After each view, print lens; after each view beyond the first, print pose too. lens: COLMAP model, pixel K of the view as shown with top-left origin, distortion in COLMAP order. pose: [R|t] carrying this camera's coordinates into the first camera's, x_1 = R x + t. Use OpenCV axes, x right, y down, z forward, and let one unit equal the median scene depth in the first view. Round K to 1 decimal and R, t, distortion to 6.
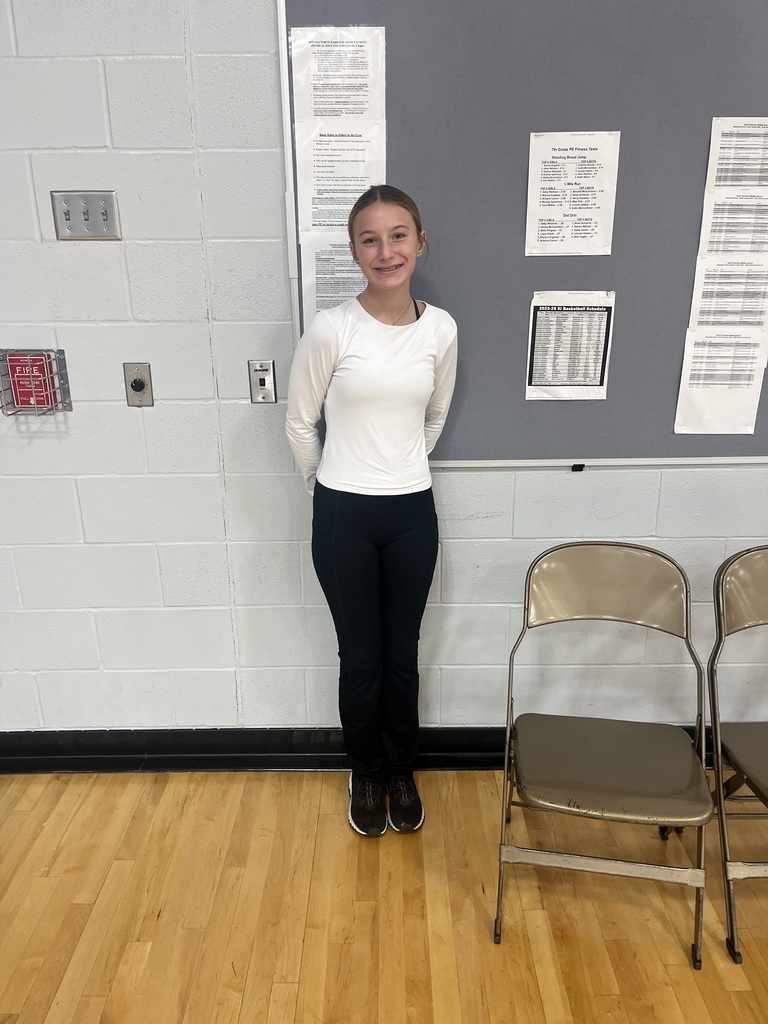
lens RADIAL K [[771.9, 0, 392.0], [0, 771.9, 506.0], [0, 0, 1]] dist [0.068943, -0.094273]
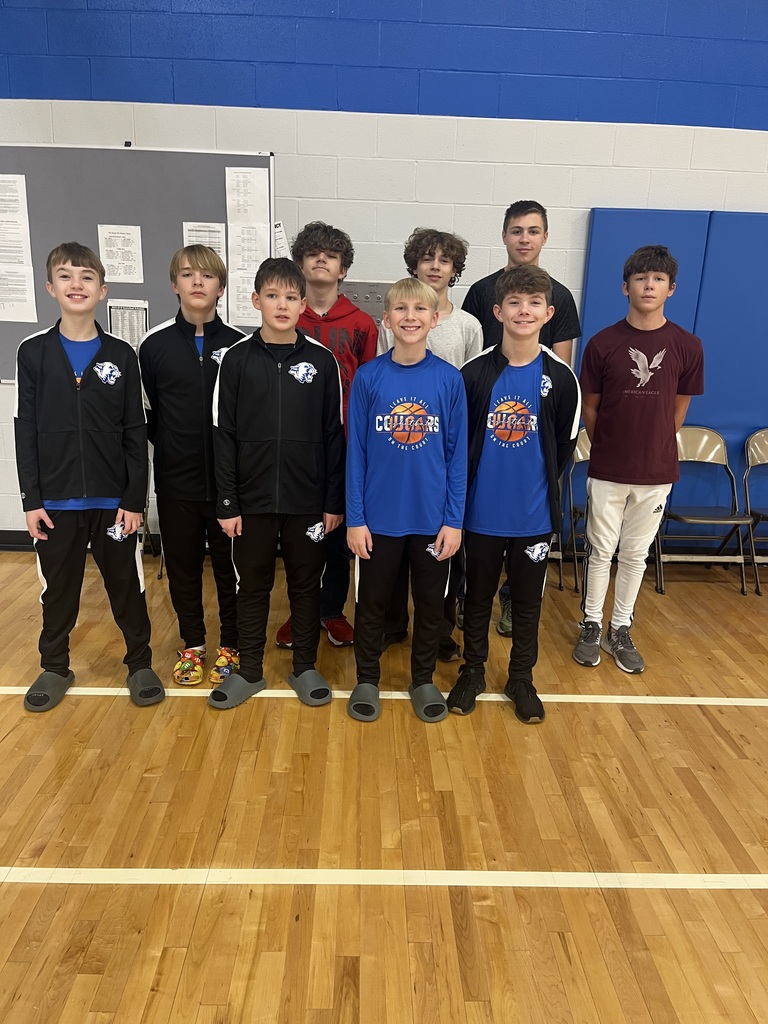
lens RADIAL K [[771.9, 0, 384.4], [0, 771.9, 509.9], [0, 0, 1]] dist [0.068943, -0.094273]
pose [[0.998936, 0.030854, 0.034278, 0.883638], [-0.029624, 0.998918, -0.035848, 0.345968], [-0.035347, 0.034794, 0.998769, -1.104623]]
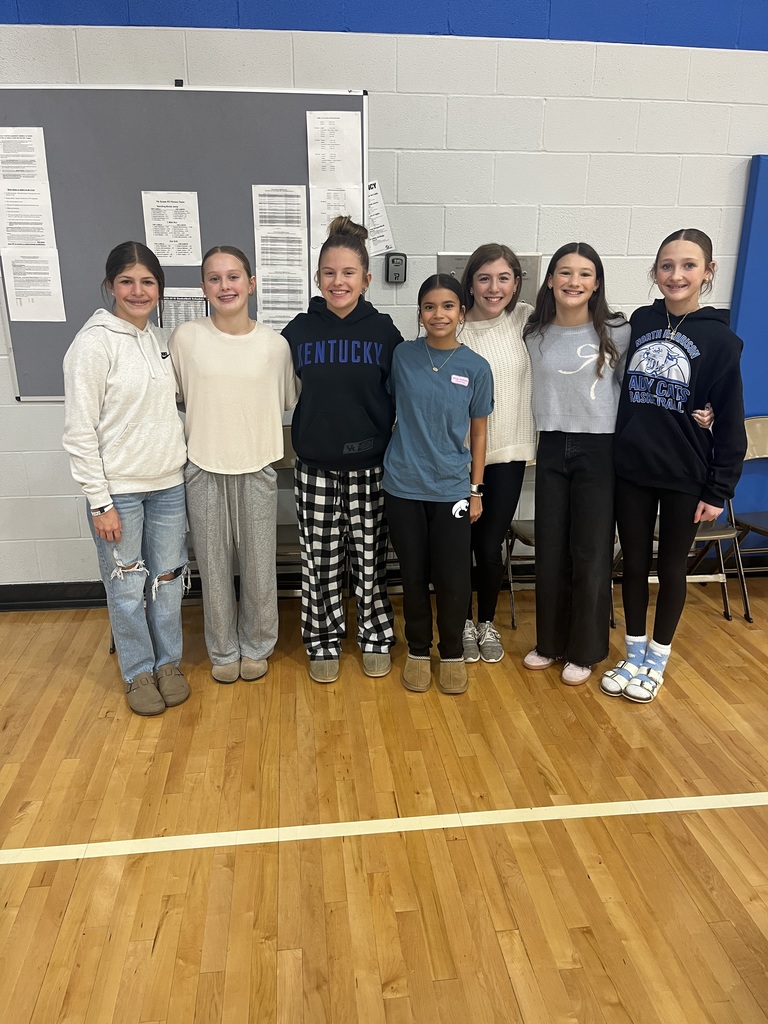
lens RADIAL K [[771.9, 0, 386.3], [0, 771.9, 513.5], [0, 0, 1]] dist [0.068943, -0.094273]
pose [[0.993668, -0.026246, 0.109248, 0.477289], [0.026185, 0.999655, 0.001999, 0.207796], [-0.109263, 0.000874, 0.994013, -0.677102]]
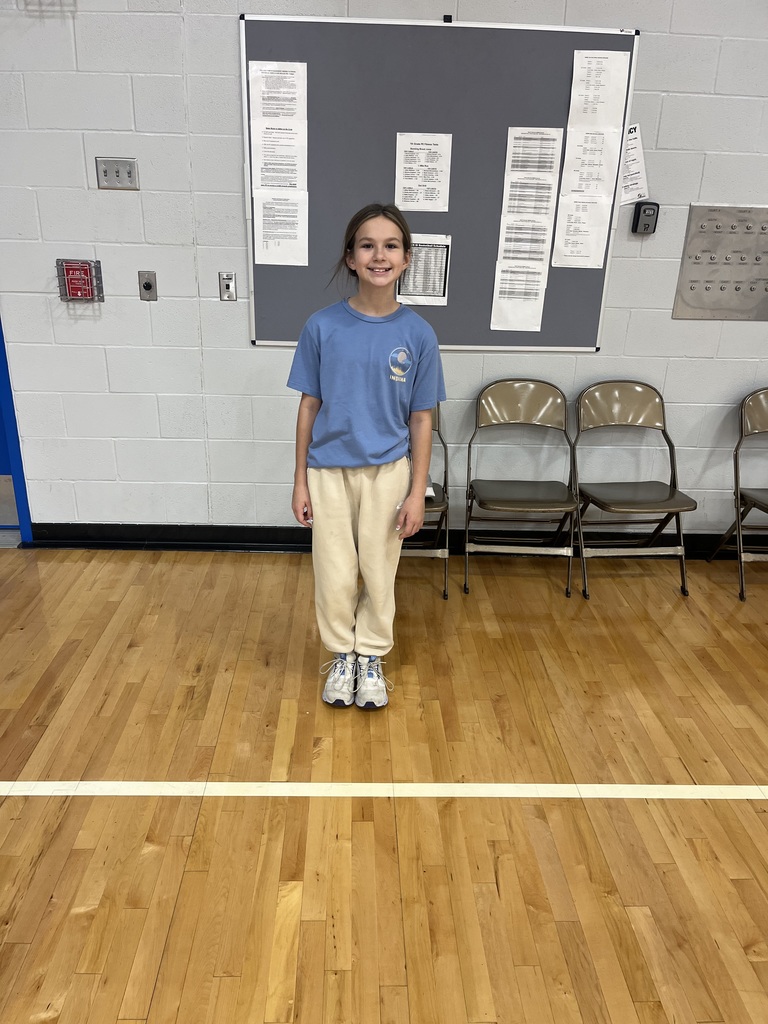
lens RADIAL K [[771.9, 0, 379.9], [0, 771.9, 511.3], [0, 0, 1]] dist [0.068943, -0.094273]
pose [[0.999125, 0.022846, 0.035023, 0.099740], [-0.024525, 0.998533, 0.048282, 0.221063], [-0.033868, -0.049099, 0.998220, -0.630255]]
